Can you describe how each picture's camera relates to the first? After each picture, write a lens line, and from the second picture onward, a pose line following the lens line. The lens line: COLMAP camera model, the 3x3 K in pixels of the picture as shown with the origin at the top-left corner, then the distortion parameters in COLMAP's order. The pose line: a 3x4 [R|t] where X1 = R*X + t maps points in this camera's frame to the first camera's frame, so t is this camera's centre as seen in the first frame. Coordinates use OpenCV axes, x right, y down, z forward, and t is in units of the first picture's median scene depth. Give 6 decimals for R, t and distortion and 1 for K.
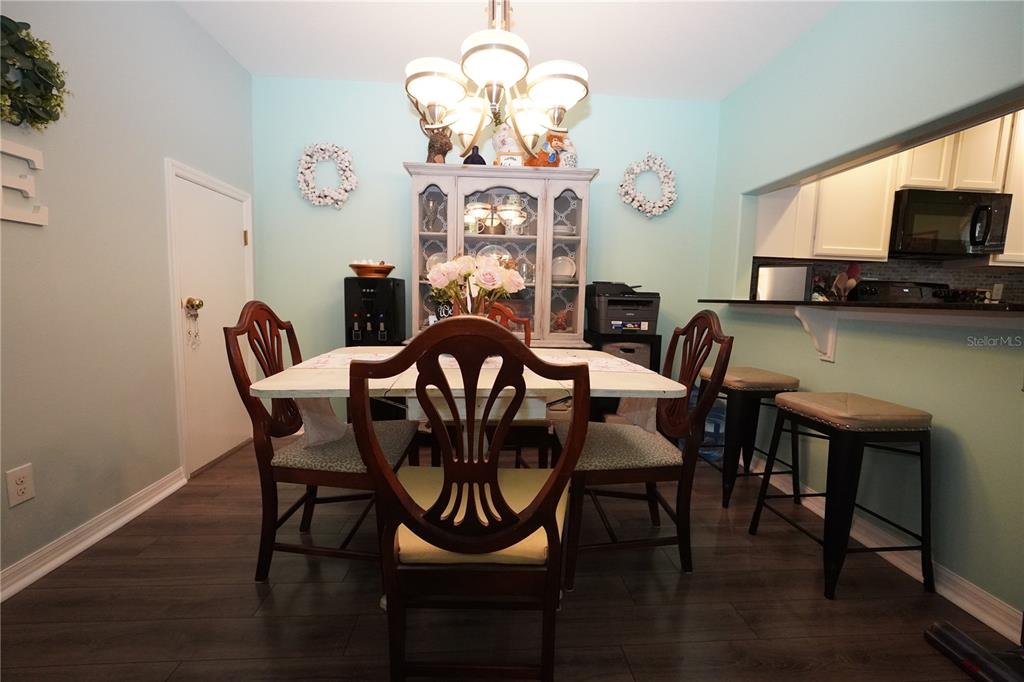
lens RADIAL K [[439.4, 0, 512.0], [0, 439.4, 341.0], [0, 0, 1]] dist [-0.014649, 0.008002]
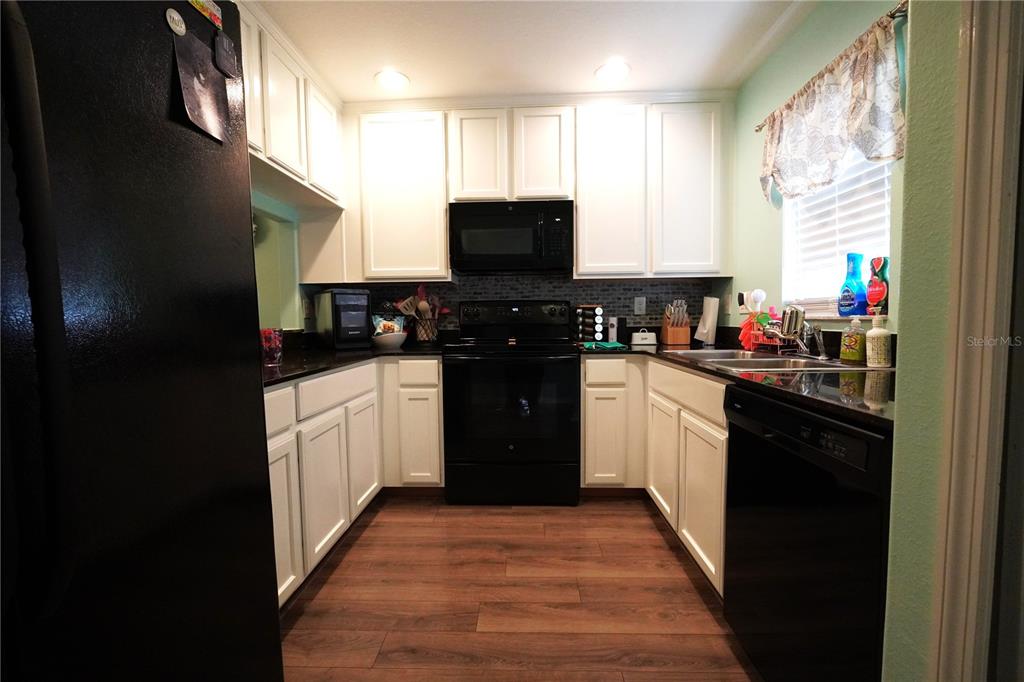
lens RADIAL K [[432.1, 0, 512.0], [0, 432.1, 341.0], [0, 0, 1]] dist [0.000219, 0.000194]
pose [[0.989108, -0.029582, -0.144188, 1.120212], [0.022761, 0.998553, -0.048727, -0.006518], [0.145421, 0.044914, 0.988350, 0.117725]]
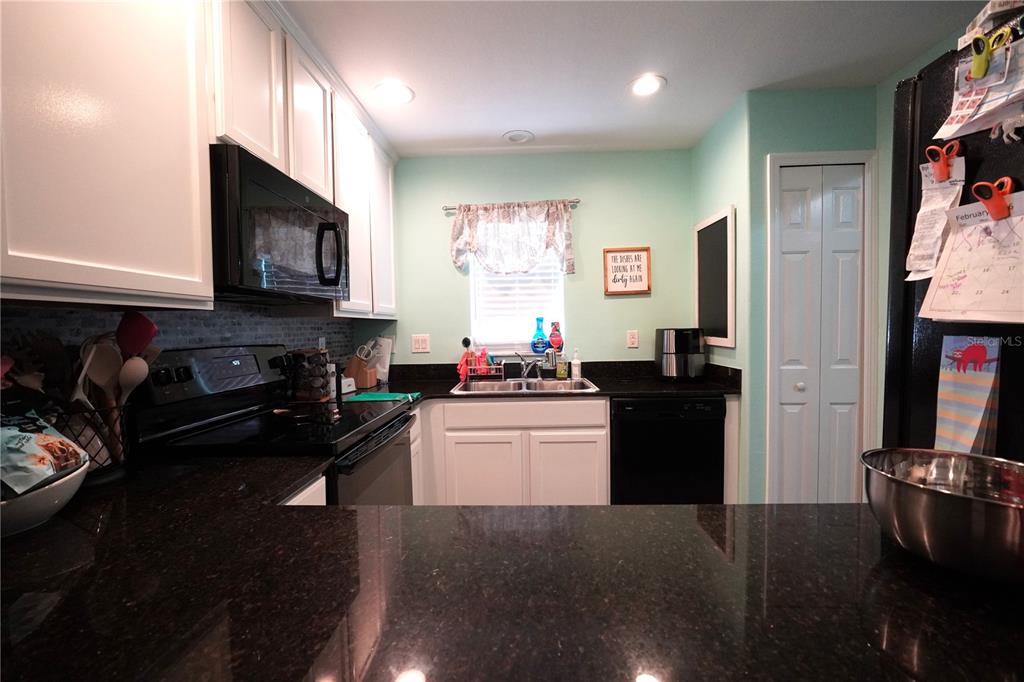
lens RADIAL K [[439.4, 0, 512.0], [0, 439.4, 341.0], [0, 0, 1]] dist [-0.014649, 0.008002]
pose [[0.131865, -0.059749, 0.989465, 0.482280], [0.123245, 0.991425, 0.043443, -0.135290], [-0.983576, 0.116218, 0.138098, 0.665302]]
